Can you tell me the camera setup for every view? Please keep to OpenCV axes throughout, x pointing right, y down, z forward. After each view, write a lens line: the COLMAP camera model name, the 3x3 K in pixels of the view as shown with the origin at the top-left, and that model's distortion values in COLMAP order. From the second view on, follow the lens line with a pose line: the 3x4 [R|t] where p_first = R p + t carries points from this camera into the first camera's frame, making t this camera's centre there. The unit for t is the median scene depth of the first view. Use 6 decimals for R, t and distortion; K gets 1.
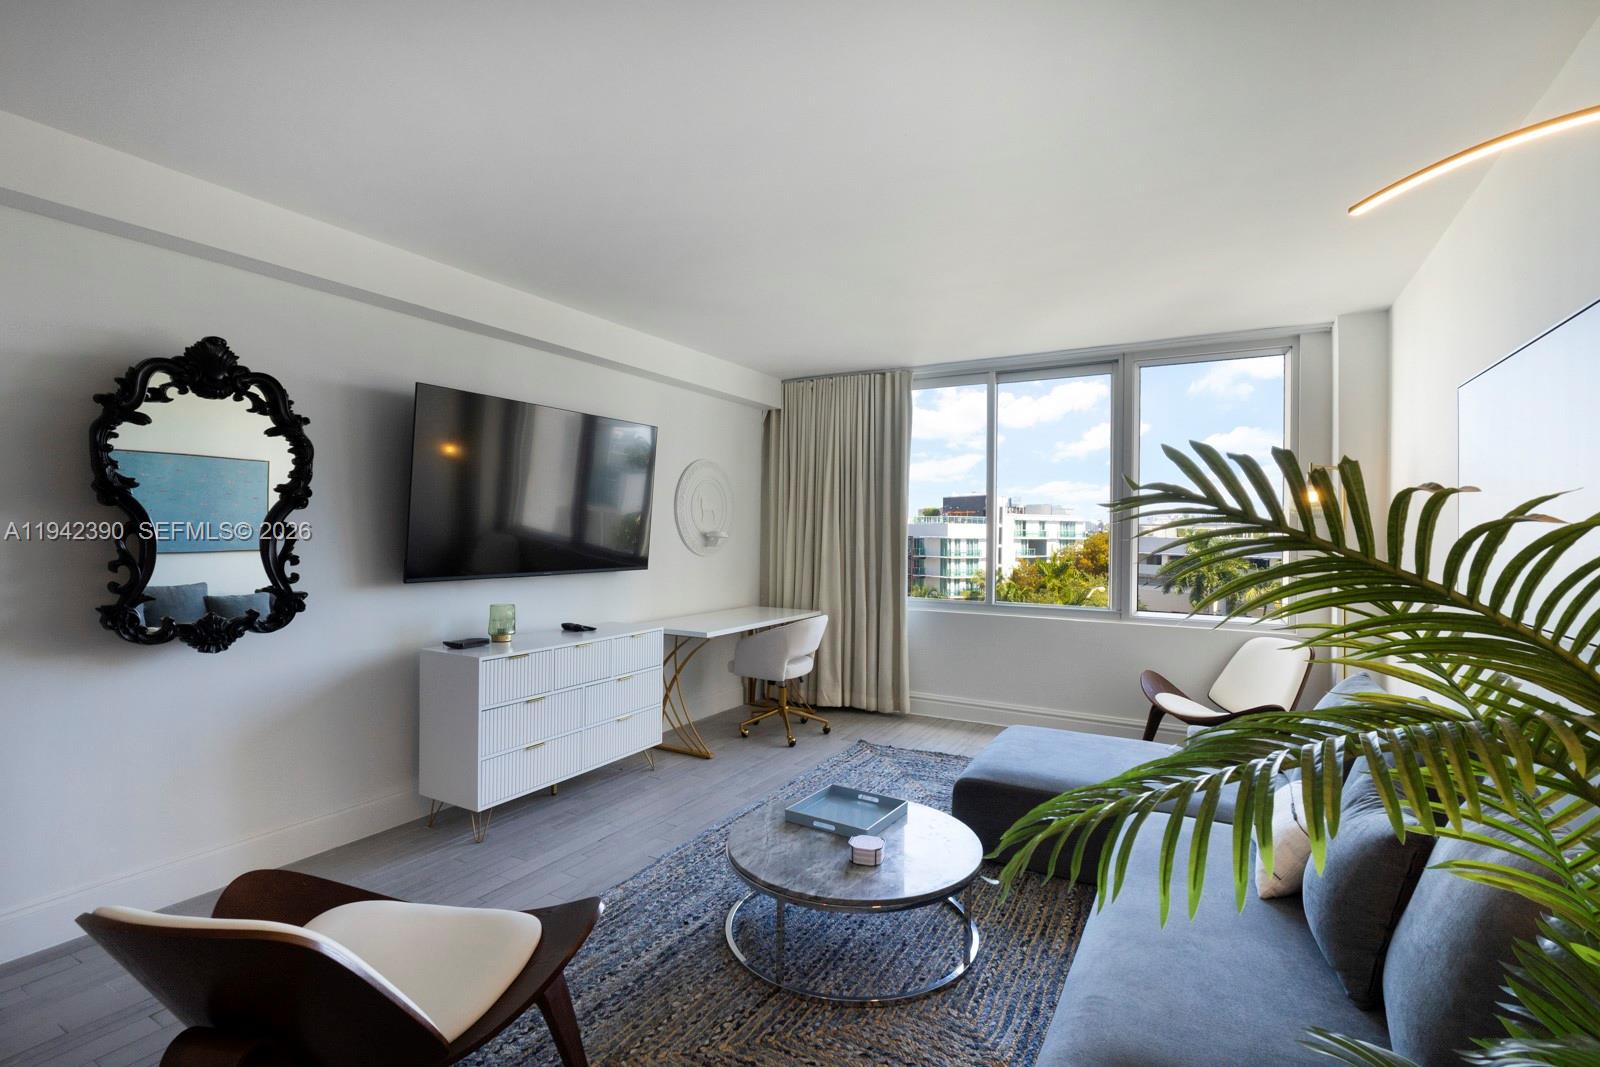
lens RADIAL K [[762.2, 0, 800.5], [0, 762.2, 527.4], [0, 0, 1]] dist [0.002797, 0.001221]
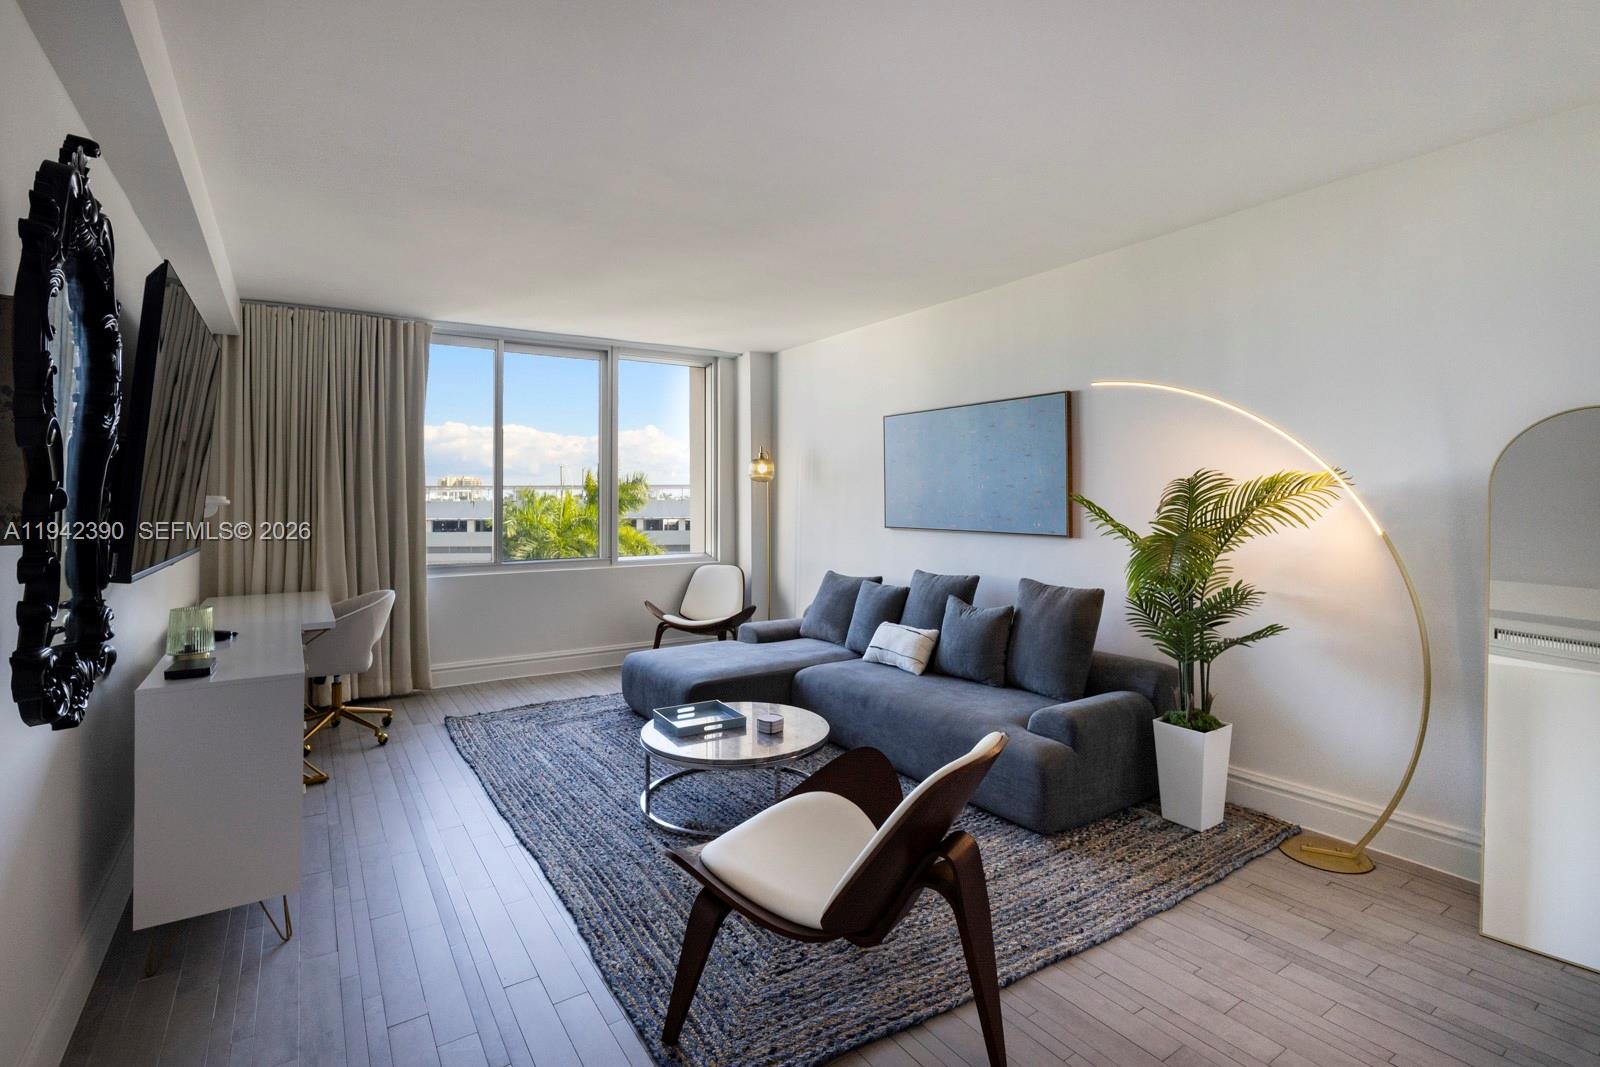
lens RADIAL K [[795.3, 0, 830.3], [0, 795.3, 475.7], [0, 0, 1]] dist [-0.005188, 0.002333]
pose [[0.421154, 0.011296, 0.906919, -0.854160], [0.005354, 0.999874, -0.014940, -0.000258], [-0.906973, 0.011147, 0.421040, 0.221437]]
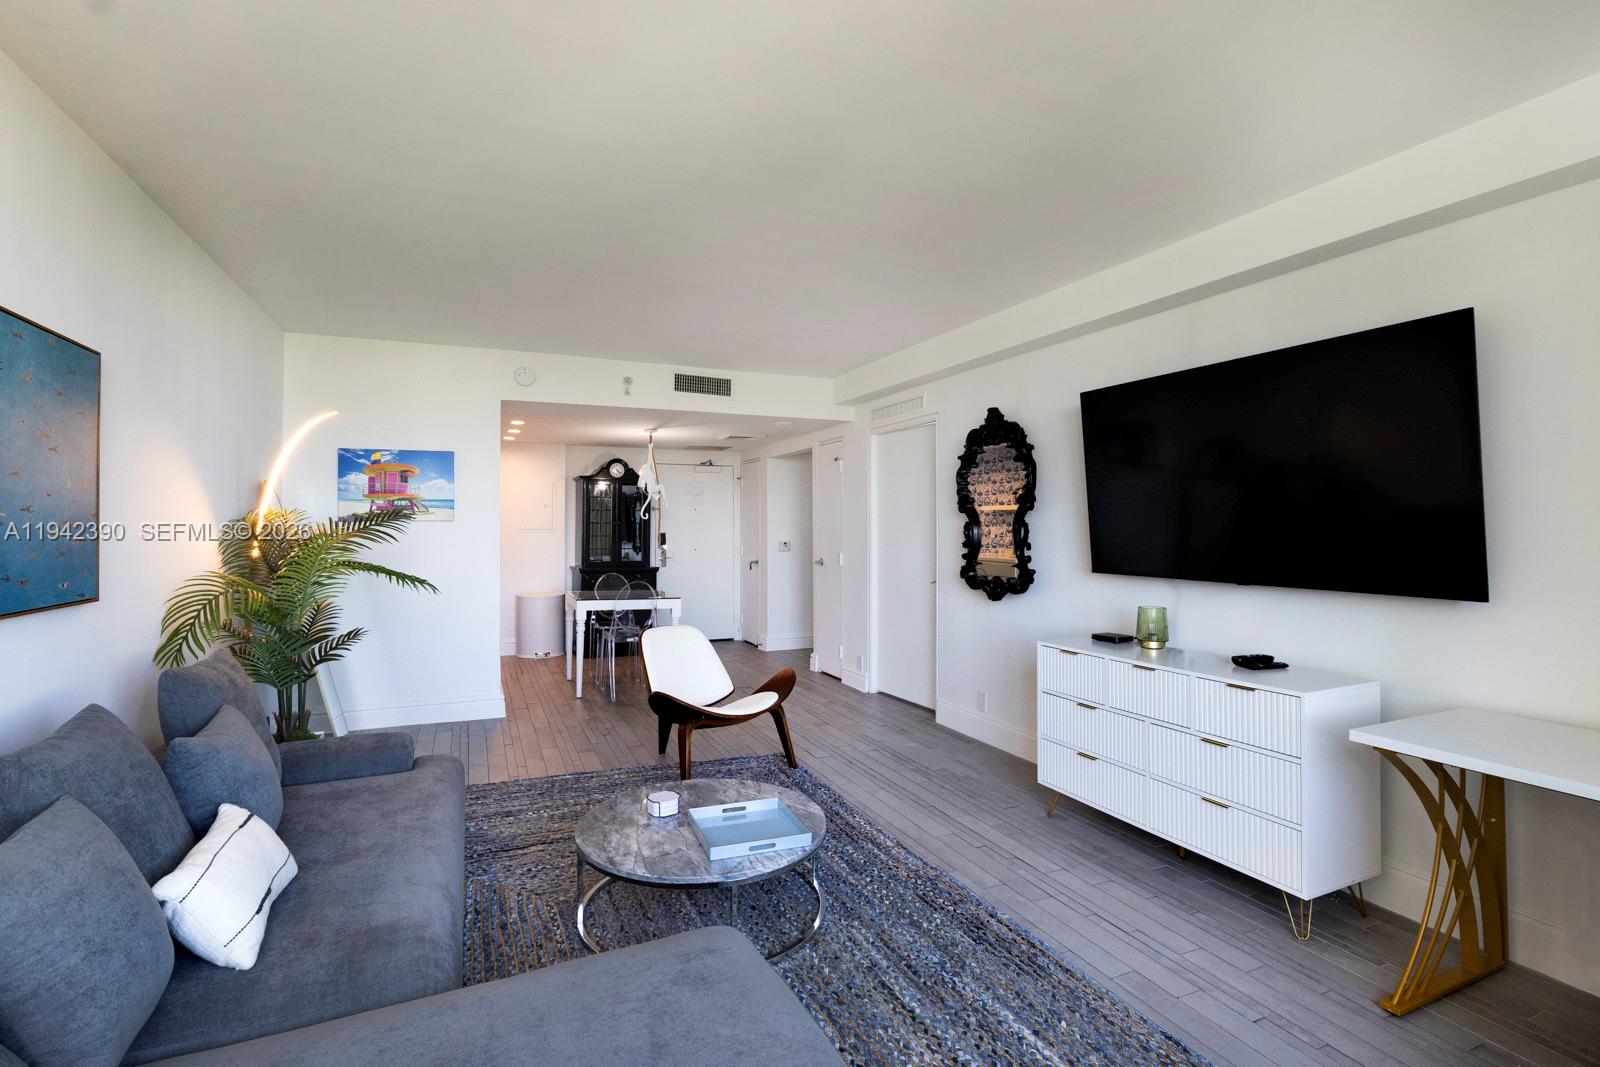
lens RADIAL K [[670.0, 0, 770.1], [0, 670.0, 514.1], [0, 0, 1]] dist [-0.012172, 0.001861]
pose [[-0.581780, -0.027876, -0.812869, 0.538329], [-0.007346, 0.999552, -0.029020, 0.019535], [0.813313, -0.010912, -0.581724, 1.150216]]
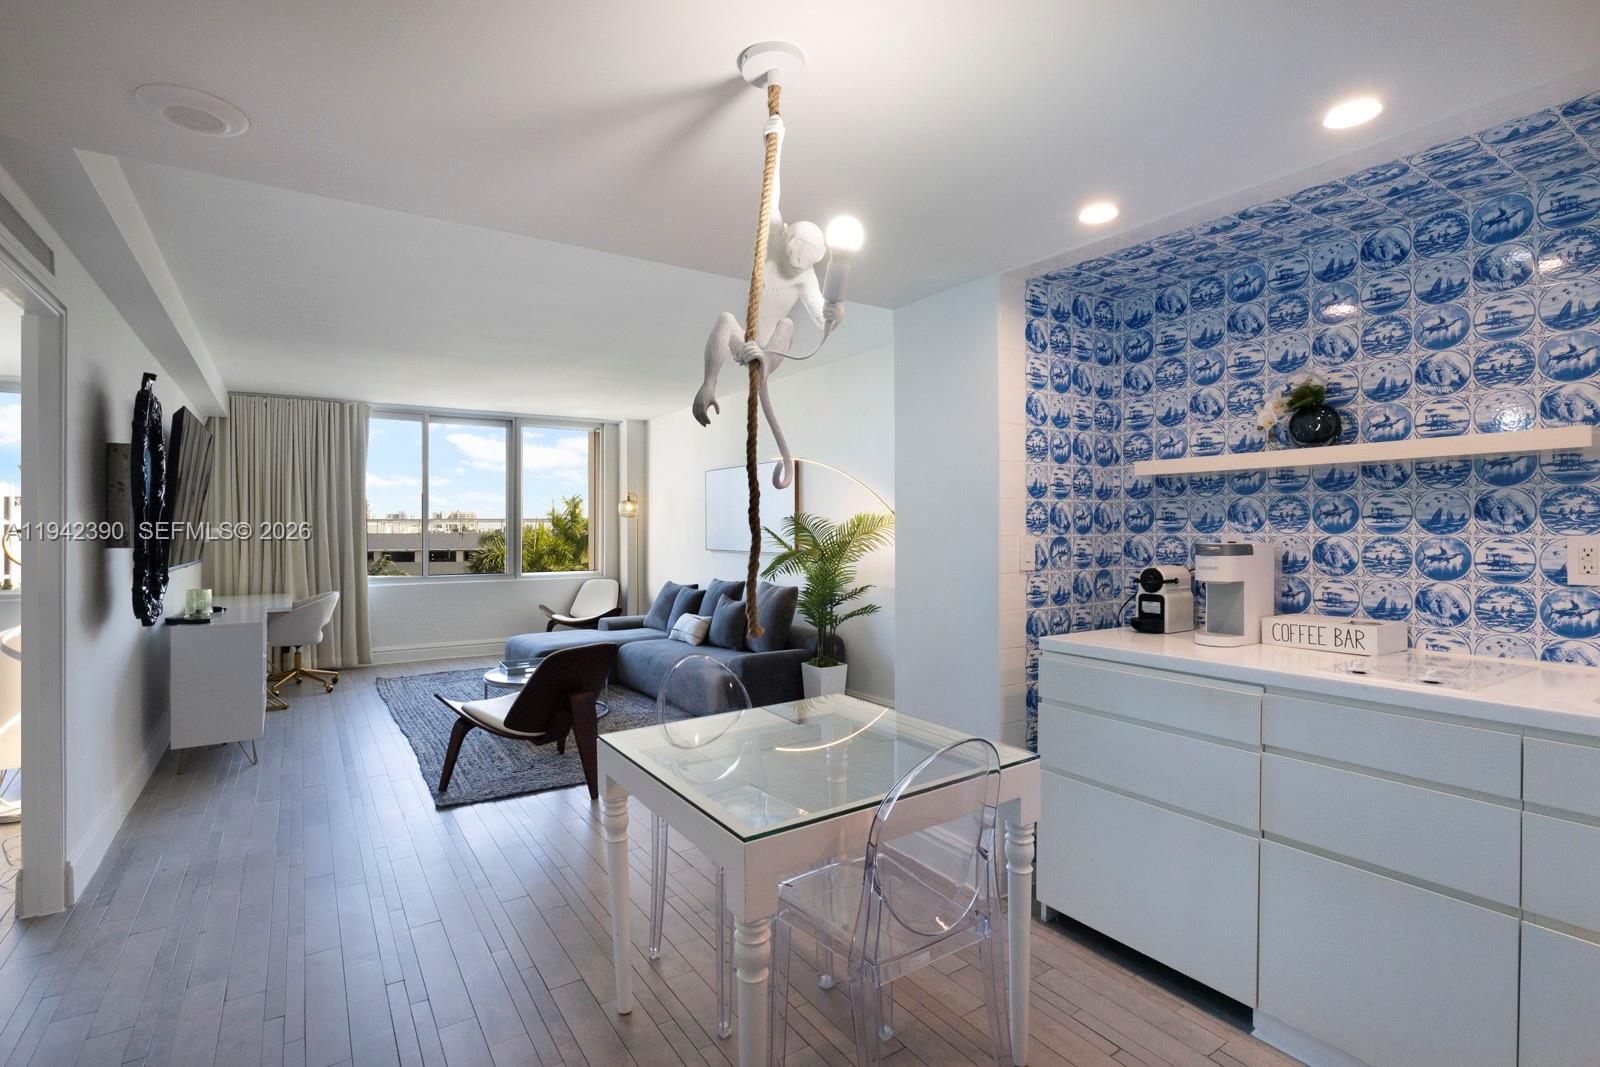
lens RADIAL K [[762.2, 0, 855.6], [0, 762.2, 521.9], [0, 0, 1]] dist [0.002797, 0.001221]
pose [[0.383652, -0.004838, 0.923465, -1.207505], [0.005606, 0.999980, 0.002910, -0.003282], [-0.923461, 0.004060, 0.383672, -0.461686]]
